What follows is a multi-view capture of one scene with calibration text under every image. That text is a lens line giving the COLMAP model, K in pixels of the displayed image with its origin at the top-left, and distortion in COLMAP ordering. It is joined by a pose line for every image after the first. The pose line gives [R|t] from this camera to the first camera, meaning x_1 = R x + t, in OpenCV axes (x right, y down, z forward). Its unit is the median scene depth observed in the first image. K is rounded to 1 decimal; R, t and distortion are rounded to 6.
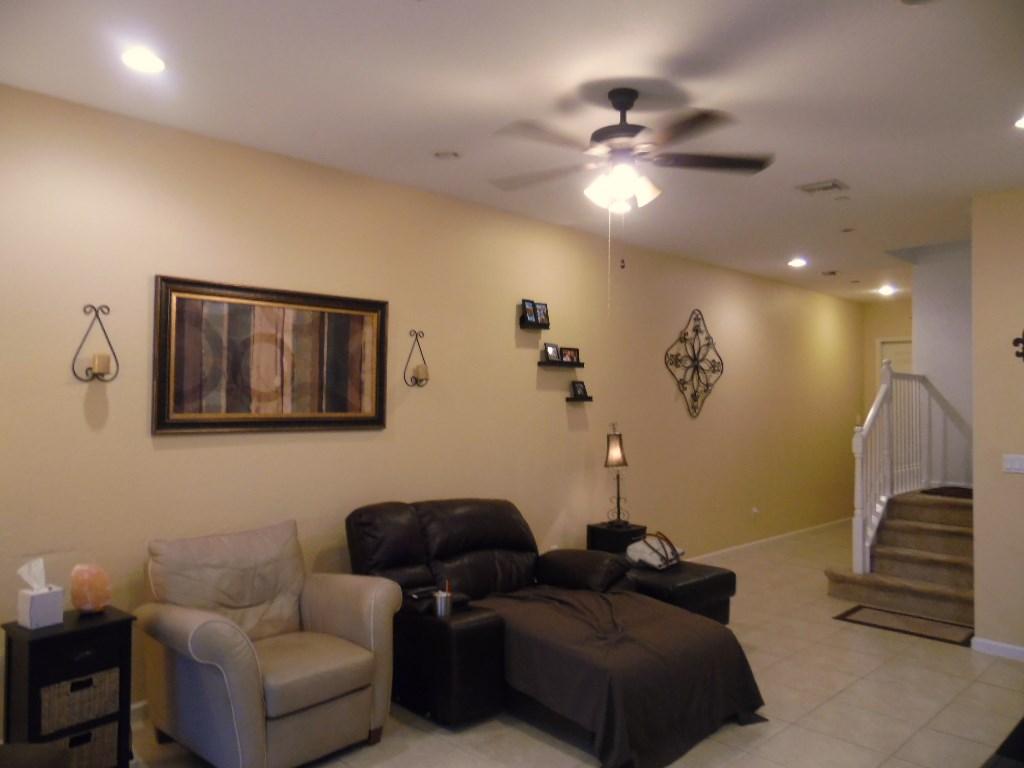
lens RADIAL K [[759.9, 0, 508.2], [0, 759.9, 385.5], [0, 0, 1]] dist [0.004151, 0.002385]
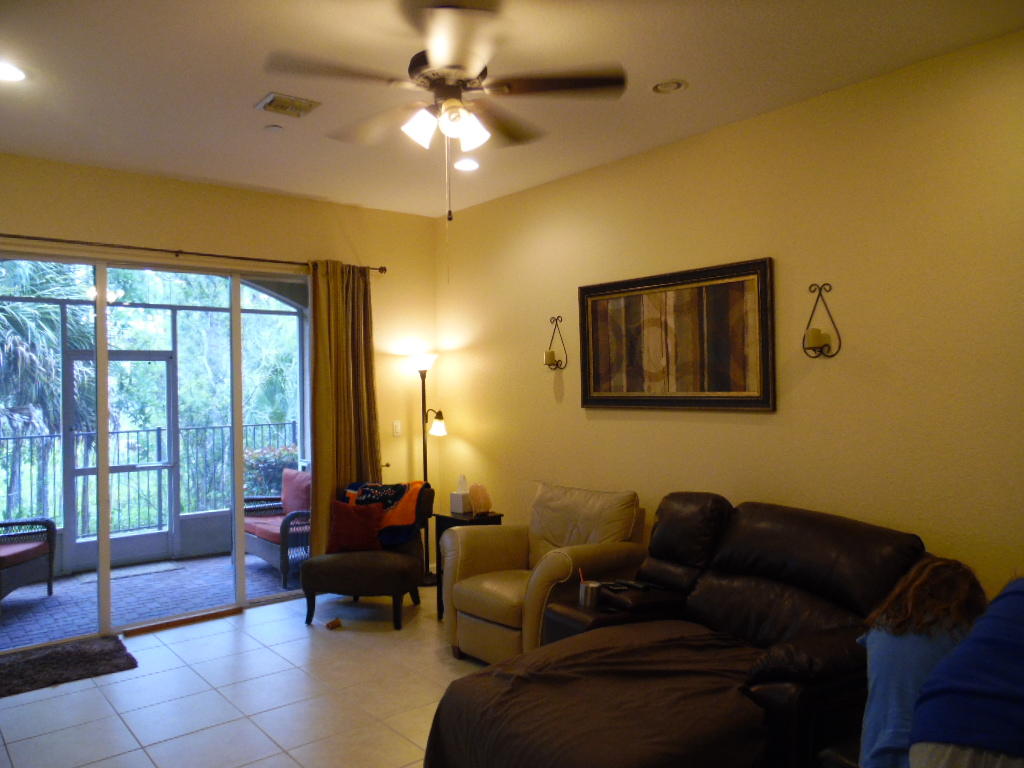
lens RADIAL K [[759.9, 0, 509.8], [0, 759.9, 377.7], [0, 0, 1]] dist [0.004151, 0.002385]
pose [[-0.102039, -0.011418, -0.994715, 0.763207], [0.037512, 0.999179, -0.015317, 0.024288], [0.994073, -0.038877, -0.101527, 0.889517]]
